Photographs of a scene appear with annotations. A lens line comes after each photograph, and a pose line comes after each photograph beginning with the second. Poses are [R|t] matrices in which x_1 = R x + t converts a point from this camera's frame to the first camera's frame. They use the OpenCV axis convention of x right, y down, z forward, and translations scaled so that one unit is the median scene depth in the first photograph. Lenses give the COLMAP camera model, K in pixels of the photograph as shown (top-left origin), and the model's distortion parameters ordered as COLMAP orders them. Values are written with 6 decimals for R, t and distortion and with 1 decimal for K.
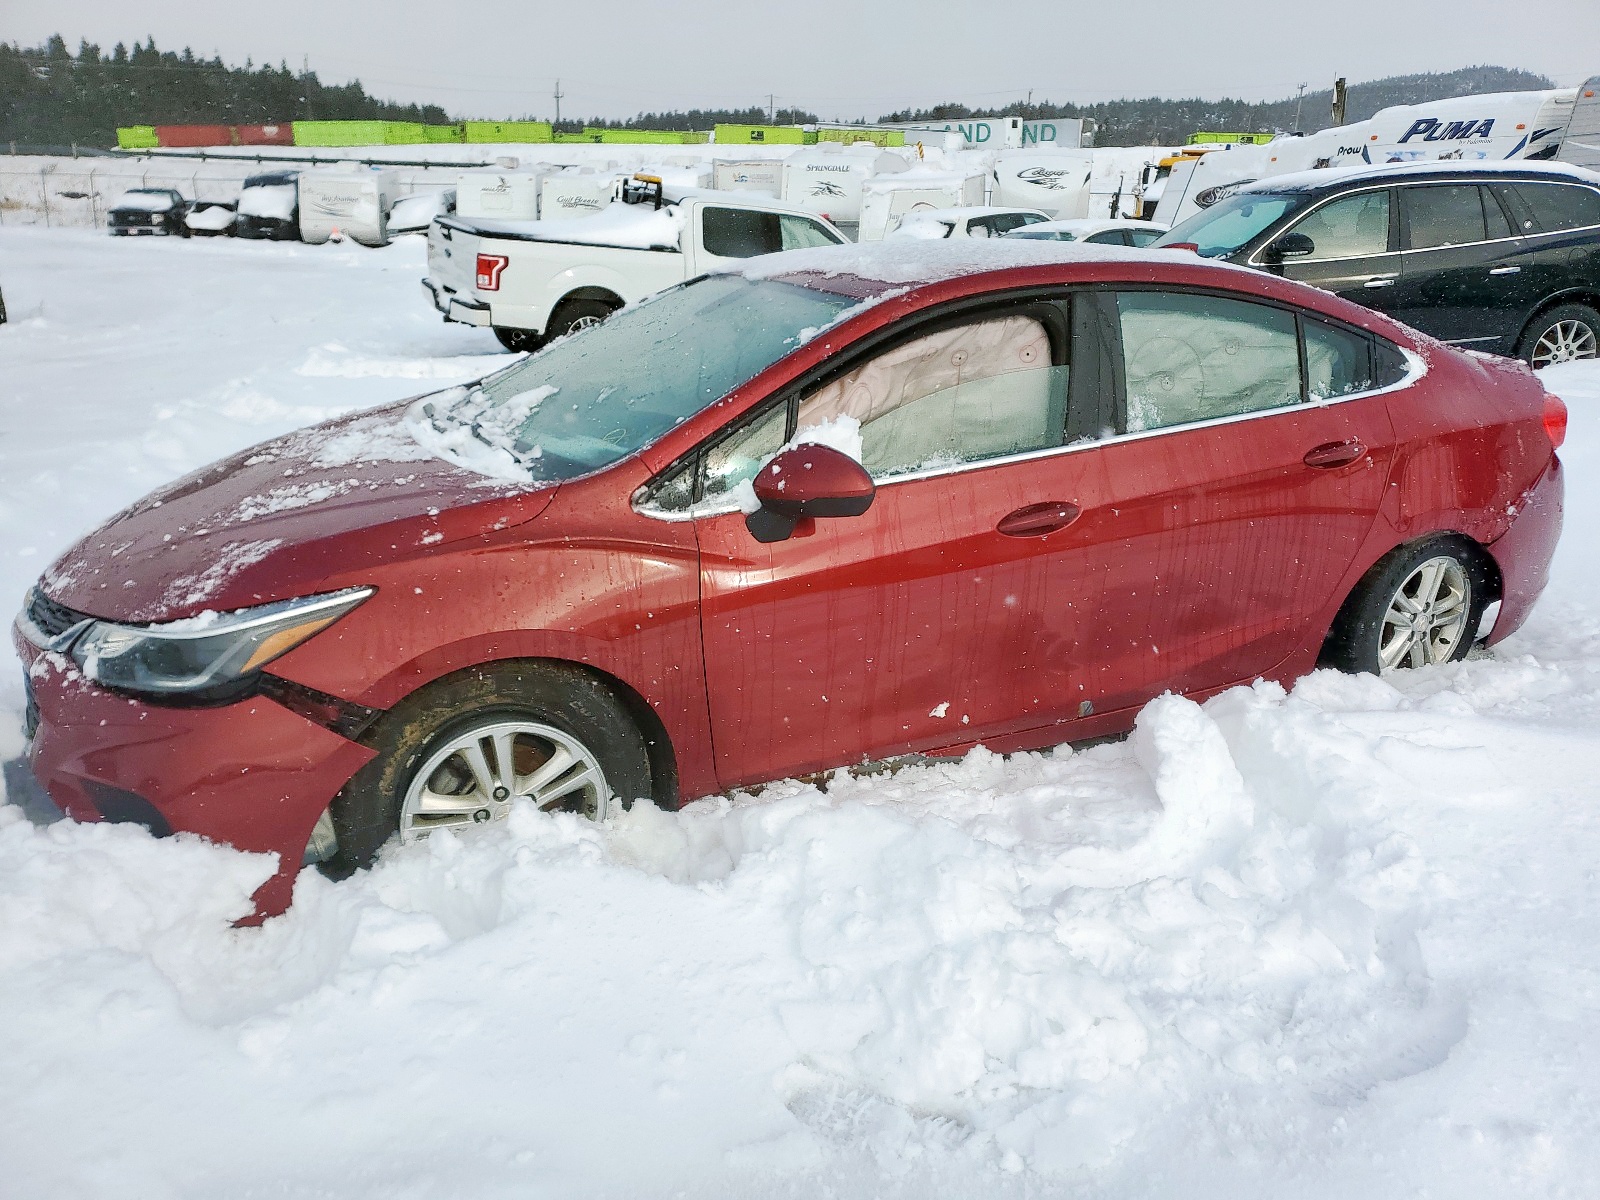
lens RADIAL K [[1203.0, 0, 800.0], [0, 1203.0, 600.0], [0, 0, 1]] dist [0.007843, 0.007917]
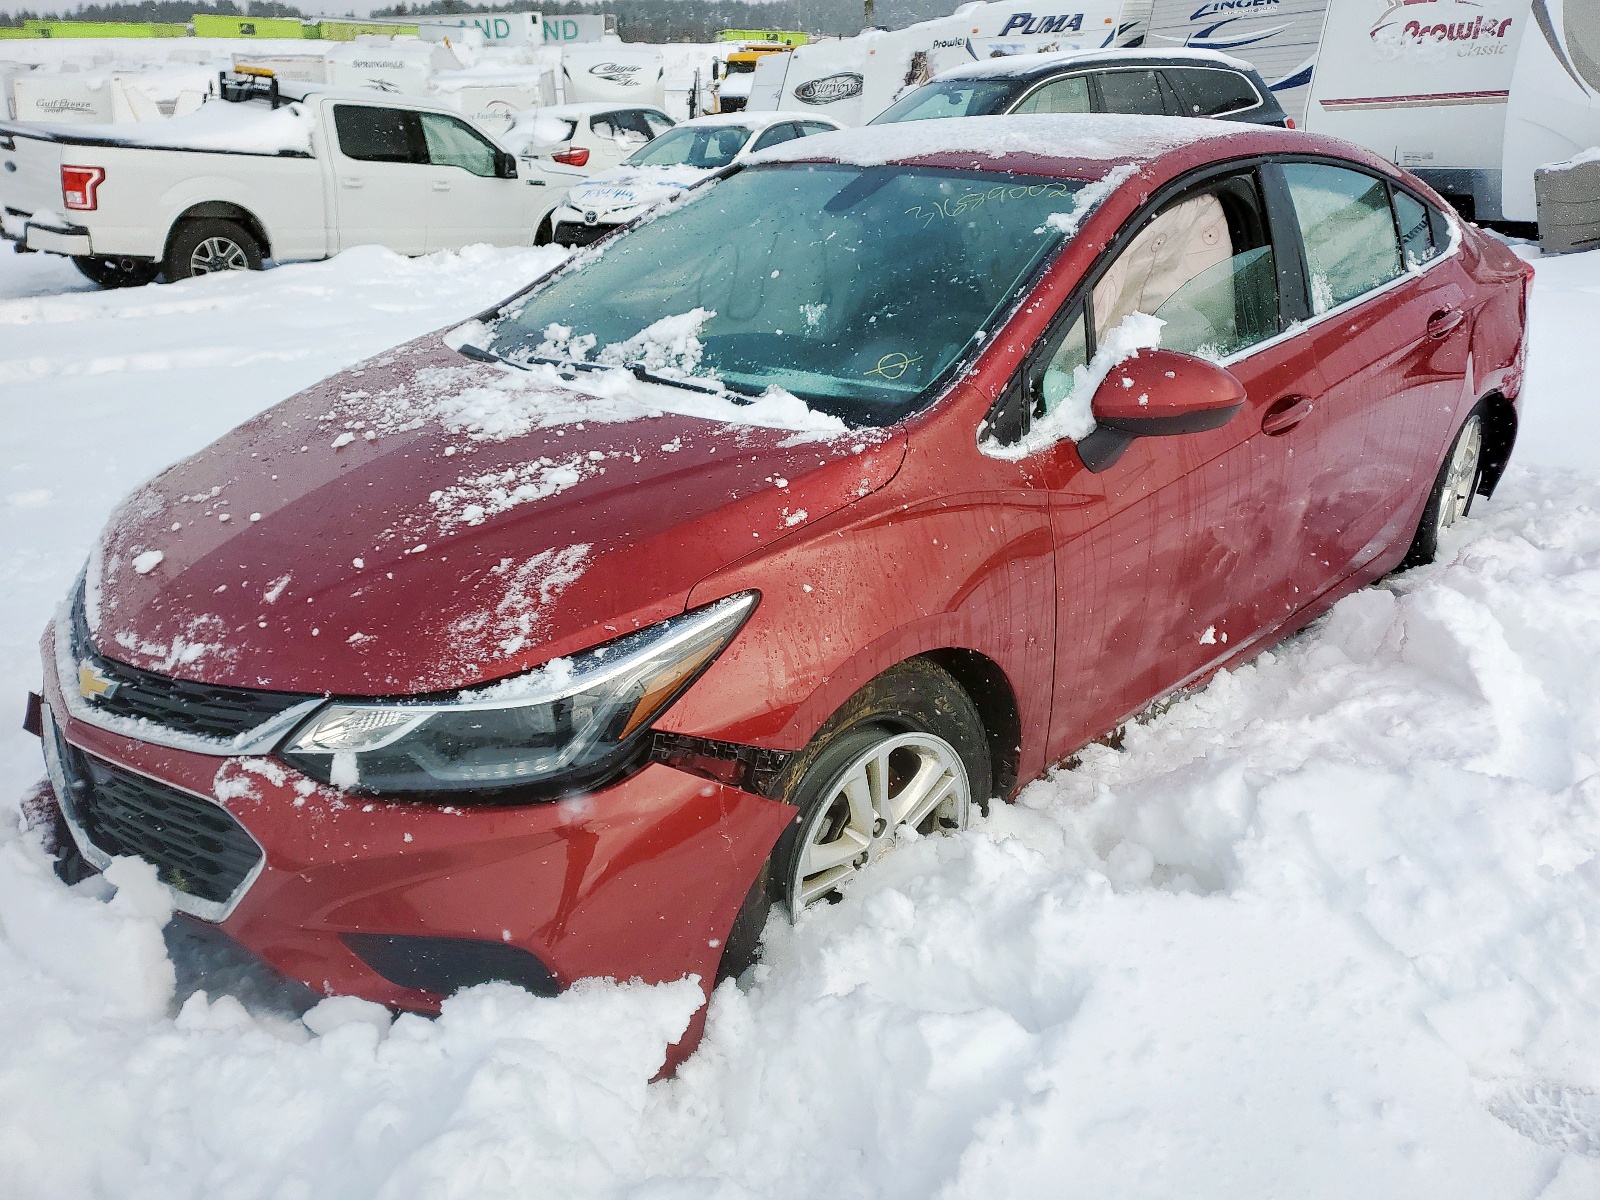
lens RADIAL K [[1224.5, 0, 800.7], [0, 1224.5, 548.0], [0, 0, 1]] dist [0.032090, -0.029549]
pose [[0.937247, -0.131522, 0.322908, -0.103434], [0.121925, 0.991286, 0.049864, -0.013093], [-0.326652, -0.007364, 0.945116, 0.050577]]
